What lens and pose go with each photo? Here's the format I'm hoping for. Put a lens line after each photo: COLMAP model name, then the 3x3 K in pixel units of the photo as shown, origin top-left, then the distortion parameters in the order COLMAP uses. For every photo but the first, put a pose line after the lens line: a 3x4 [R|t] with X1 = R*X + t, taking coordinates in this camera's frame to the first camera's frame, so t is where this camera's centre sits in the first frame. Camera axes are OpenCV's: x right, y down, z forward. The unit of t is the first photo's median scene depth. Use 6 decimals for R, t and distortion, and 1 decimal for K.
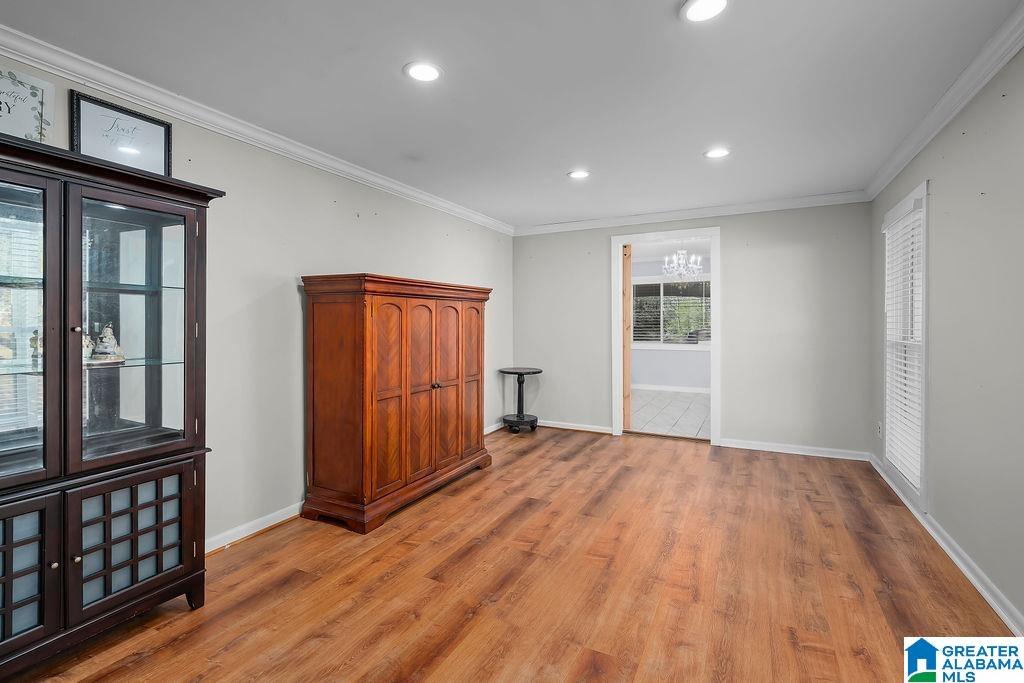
lens RADIAL K [[469.7, 0, 512.2], [0, 469.7, 325.2], [0, 0, 1]] dist [-0.001835, -0.000063]
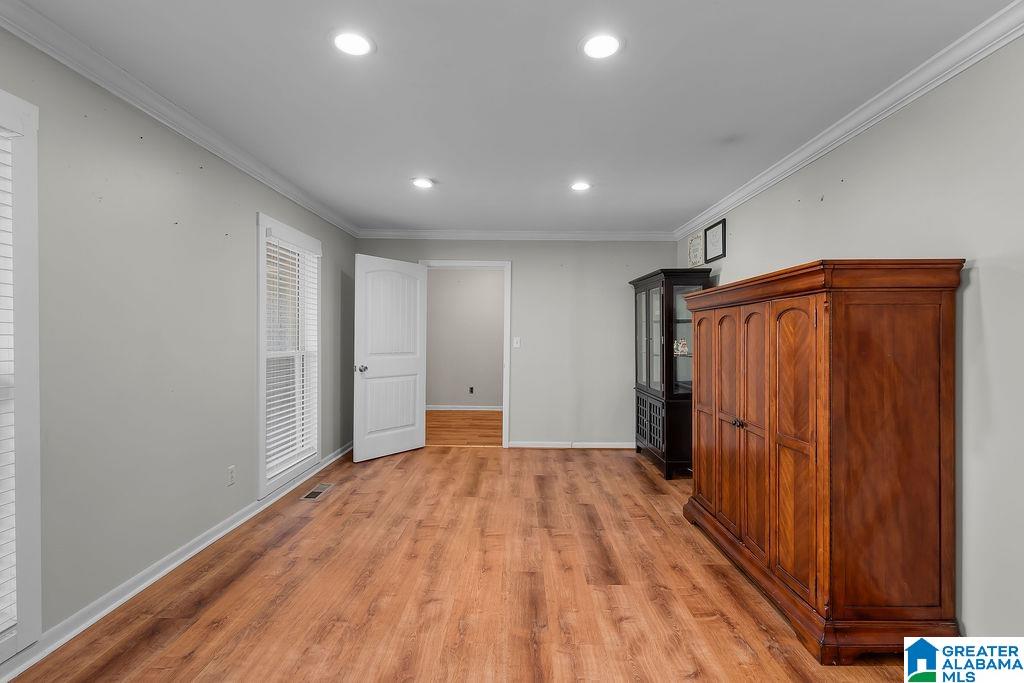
lens RADIAL K [[479.9, 0, 518.1], [0, 479.9, 339.3], [0, 0, 1]] dist [-0.002765, 0.000198]
pose [[-0.892856, 0.001121, -0.450341, 0.594753], [-0.005580, 0.999893, 0.013553, -0.013785], [0.450307, 0.014614, -0.892754, 1.855431]]
